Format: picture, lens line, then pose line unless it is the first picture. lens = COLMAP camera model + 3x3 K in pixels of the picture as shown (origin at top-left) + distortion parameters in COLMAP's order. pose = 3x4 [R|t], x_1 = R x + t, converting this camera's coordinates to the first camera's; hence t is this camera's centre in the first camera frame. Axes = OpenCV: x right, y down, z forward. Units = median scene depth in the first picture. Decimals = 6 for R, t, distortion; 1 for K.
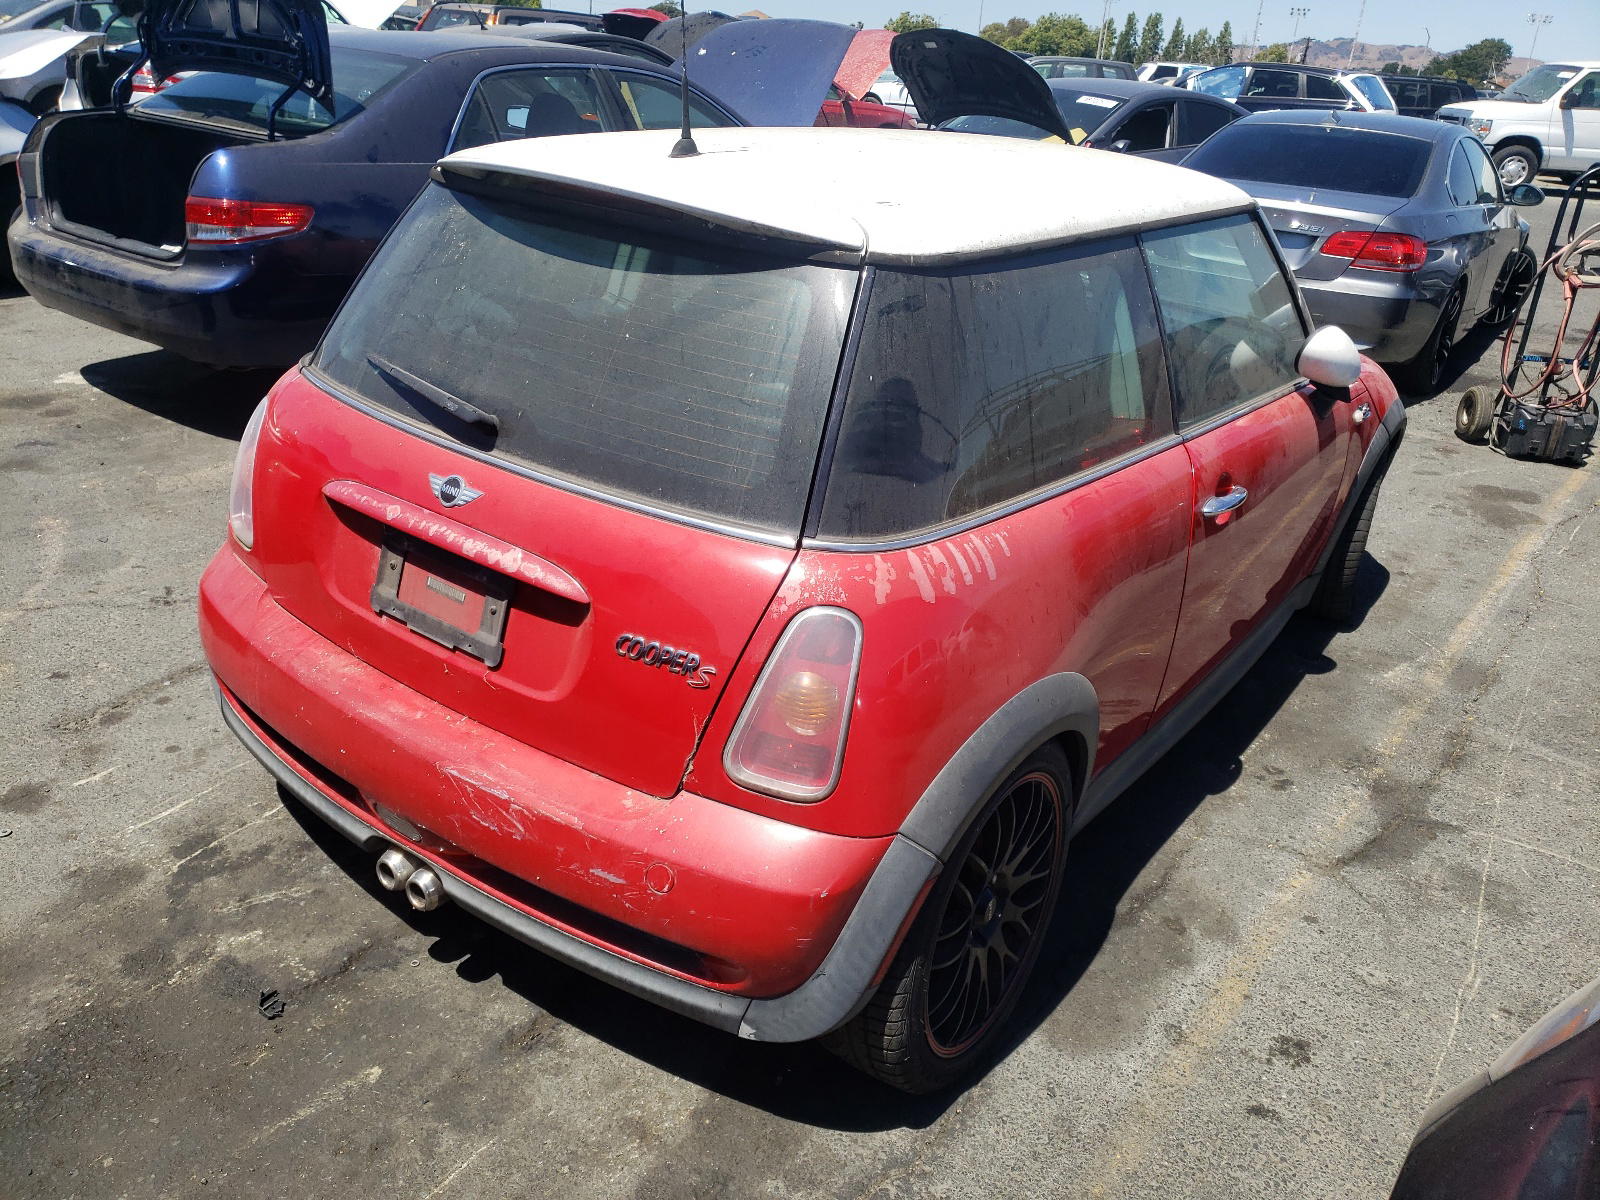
lens RADIAL K [[1198.1, 0, 770.9], [0, 1198.1, 600.1], [0, 0, 1]] dist [0.009391, 0.006200]
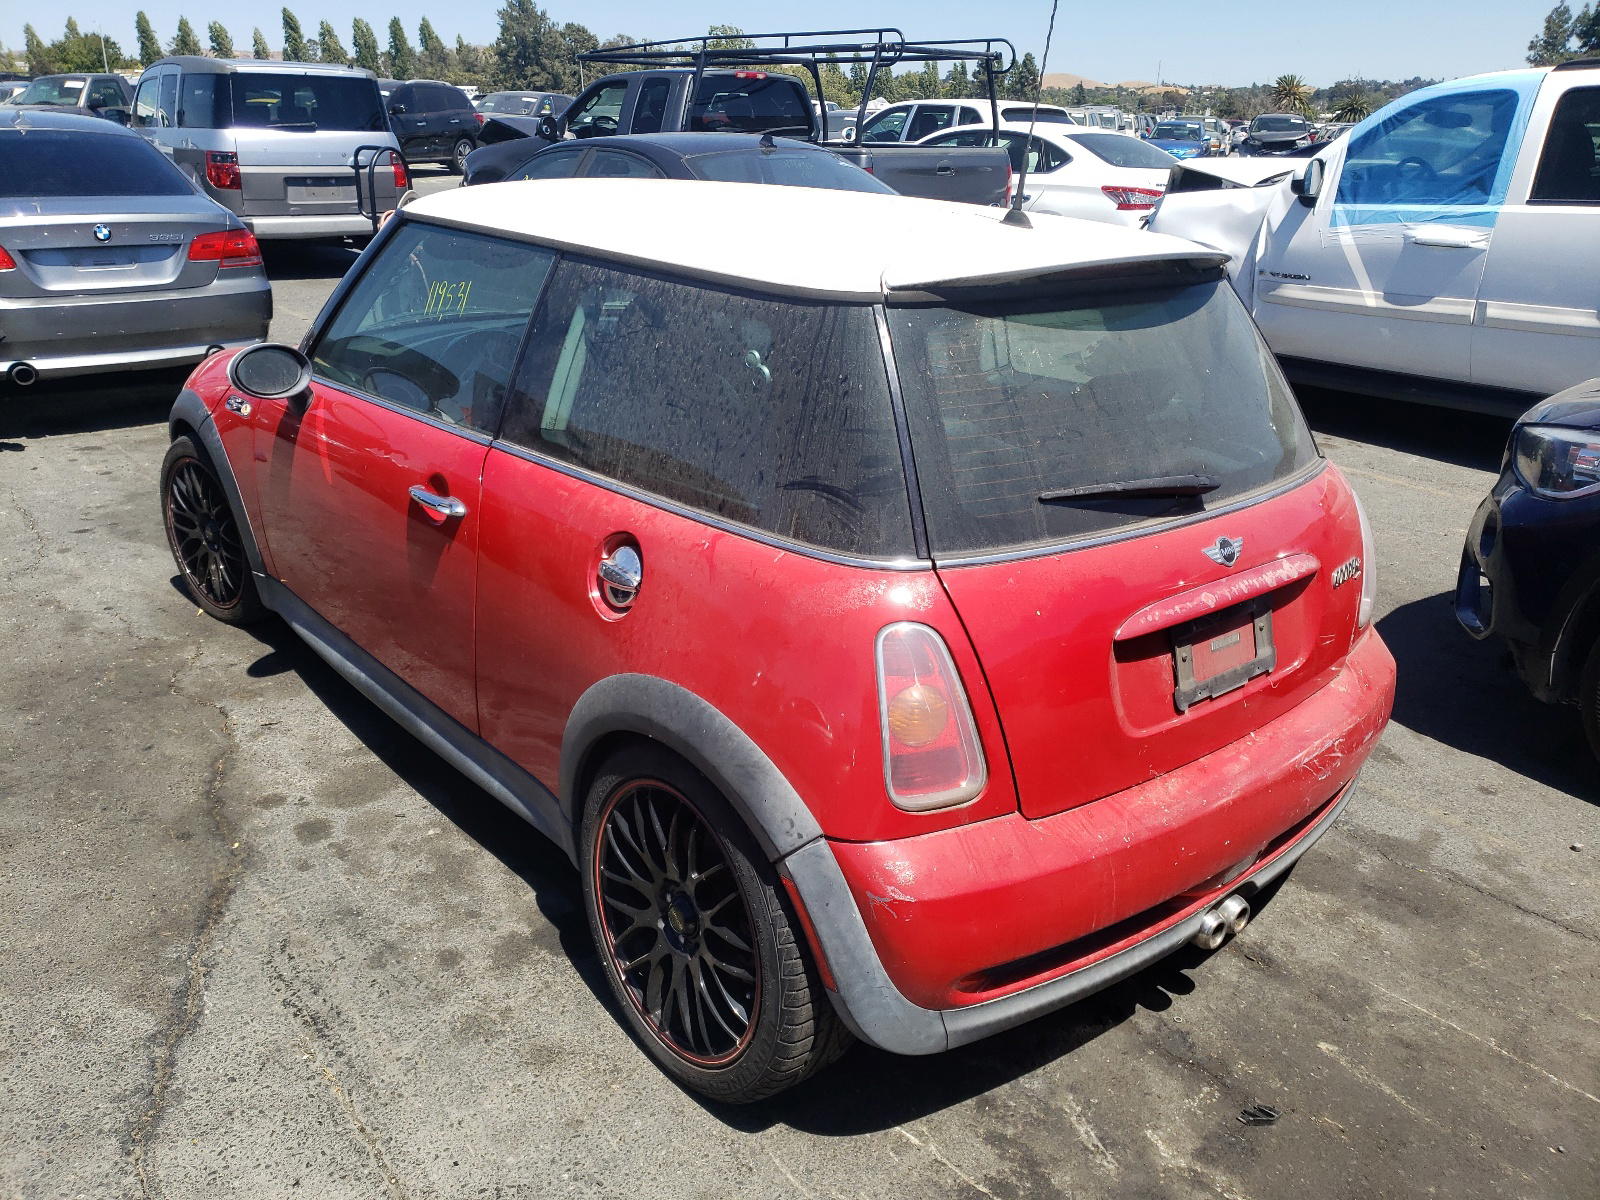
lens RADIAL K [[1198.1, 0, 770.9], [0, 1198.1, 600.1], [0, 0, 1]] dist [0.009391, 0.006200]
pose [[0.264831, -0.418344, 0.868823, -1.169815], [0.394104, 0.869266, 0.298428, -0.471504], [-0.880083, 0.263373, 0.395079, 0.827957]]
